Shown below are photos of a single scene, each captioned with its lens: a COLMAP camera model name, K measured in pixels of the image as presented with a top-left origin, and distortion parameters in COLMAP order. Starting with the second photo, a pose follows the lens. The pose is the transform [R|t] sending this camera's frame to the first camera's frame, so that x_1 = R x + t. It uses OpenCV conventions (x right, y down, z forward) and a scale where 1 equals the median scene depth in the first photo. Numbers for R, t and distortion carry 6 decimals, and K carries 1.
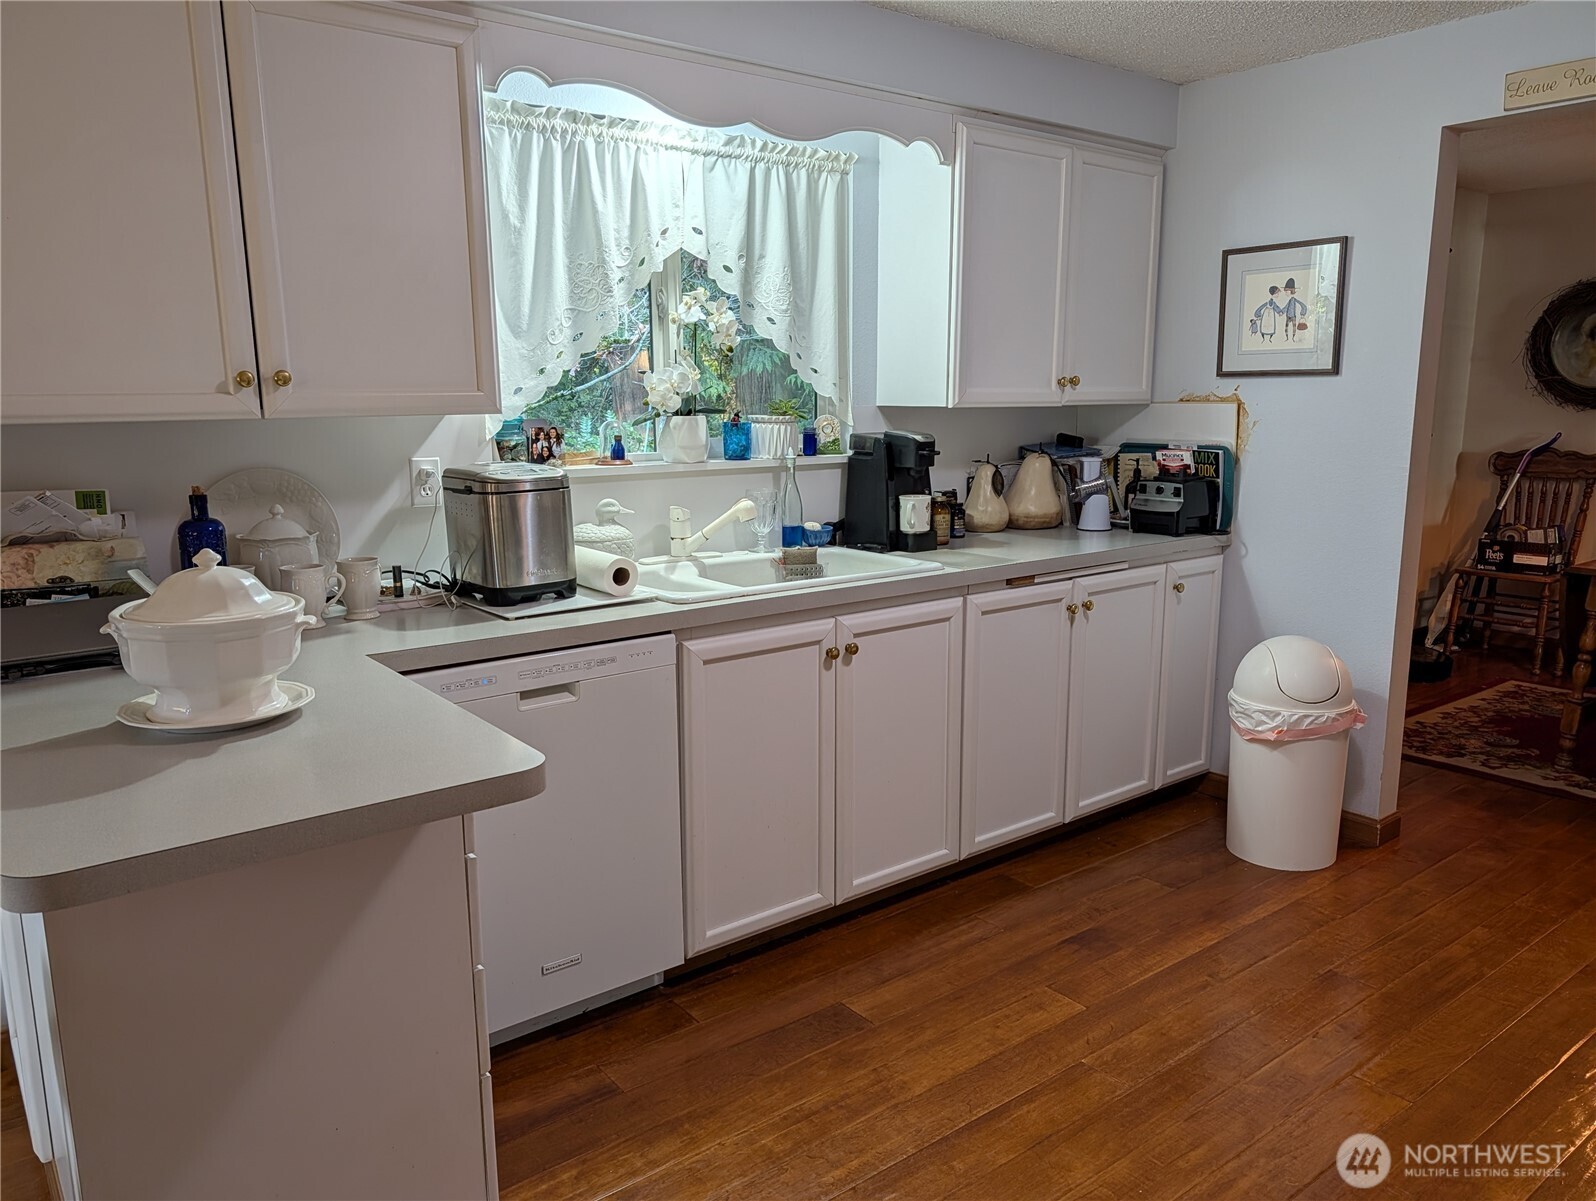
lens RADIAL K [[1160.3, 0, 807.1], [0, 1160.3, 613.4], [0, 0, 1]] dist [0.047534, -0.056889]
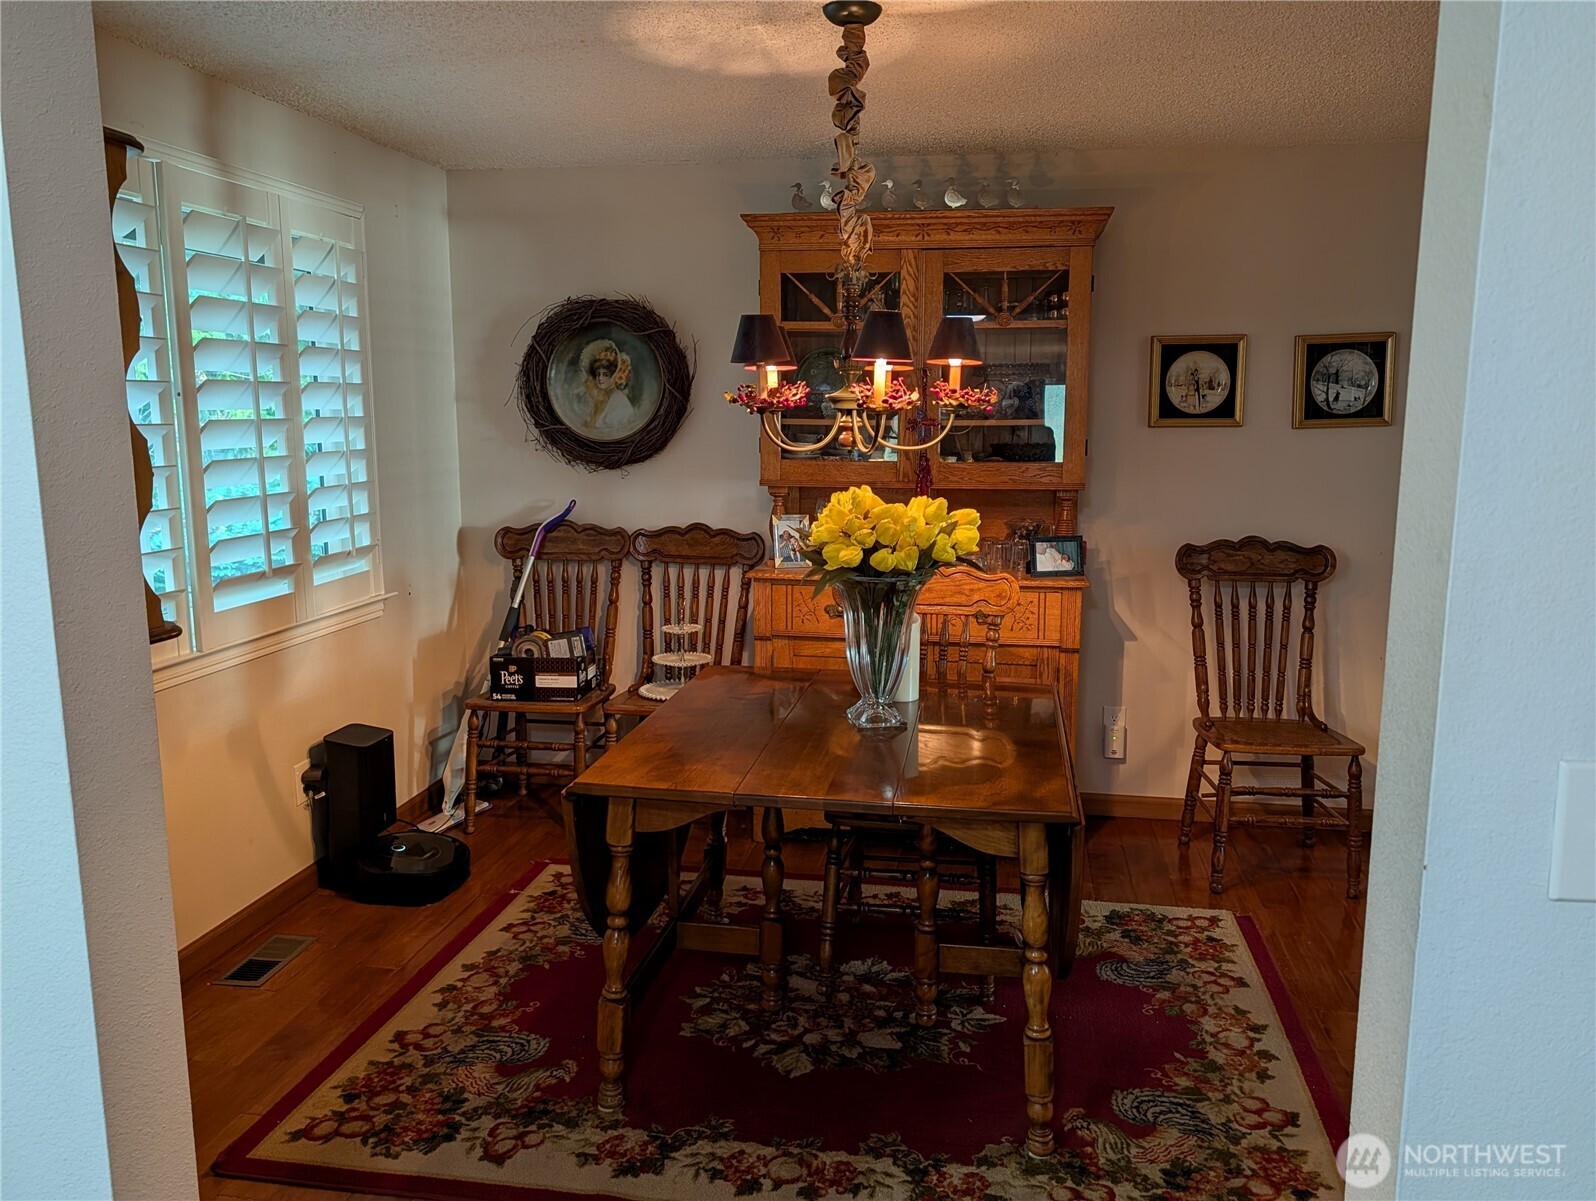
lens RADIAL K [[1160.3, 0, 804.5], [0, 1160.3, 591.7], [0, 0, 1]] dist [0.047534, -0.056889]
pose [[0.752298, -0.102737, 0.650763, 0.269409], [0.121006, 0.992510, 0.016803, -0.092593], [-0.647615, 0.066106, 0.759095, 0.351322]]
